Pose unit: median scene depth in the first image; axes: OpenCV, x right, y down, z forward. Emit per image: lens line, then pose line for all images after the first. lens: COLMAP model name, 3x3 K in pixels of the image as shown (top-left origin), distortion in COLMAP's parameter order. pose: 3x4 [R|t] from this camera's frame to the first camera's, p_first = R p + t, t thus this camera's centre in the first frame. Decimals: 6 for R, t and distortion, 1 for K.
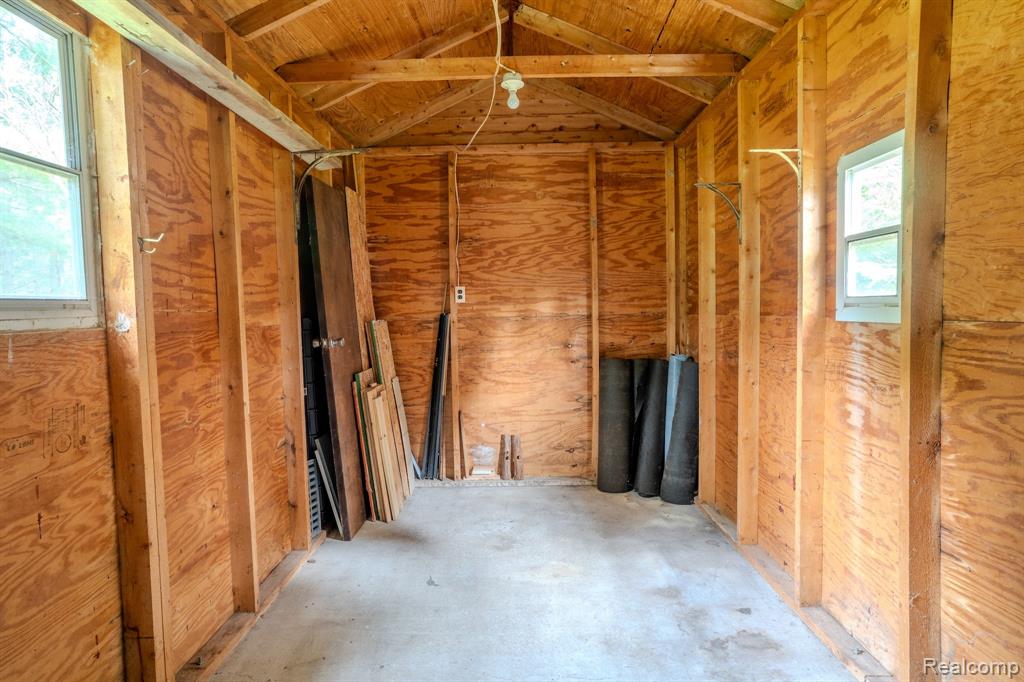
lens RADIAL K [[557.5, 0, 509.5], [0, 557.5, 342.8], [0, 0, 1]] dist [-0.054353, 0.037379]
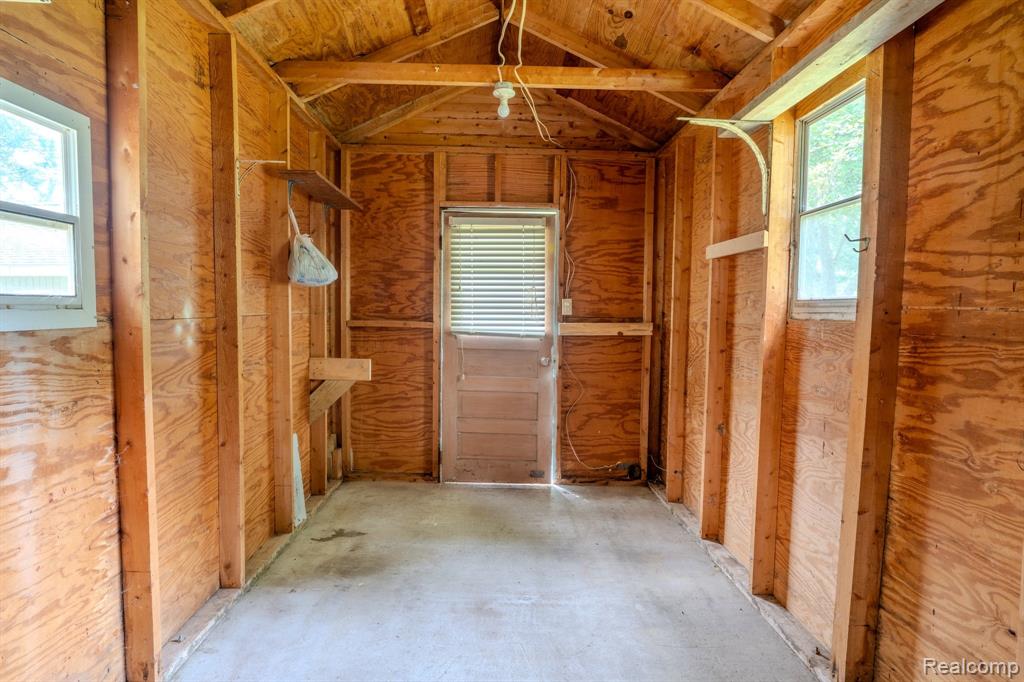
lens RADIAL K [[557.5, 0, 509.7], [0, 557.5, 342.1], [0, 0, 1]] dist [-0.054353, 0.037379]
pose [[-0.999501, 0.008727, -0.030347, 0.033823], [0.004789, 0.991825, 0.127512, -0.112059], [0.031212, 0.127303, -0.991373, 1.742095]]
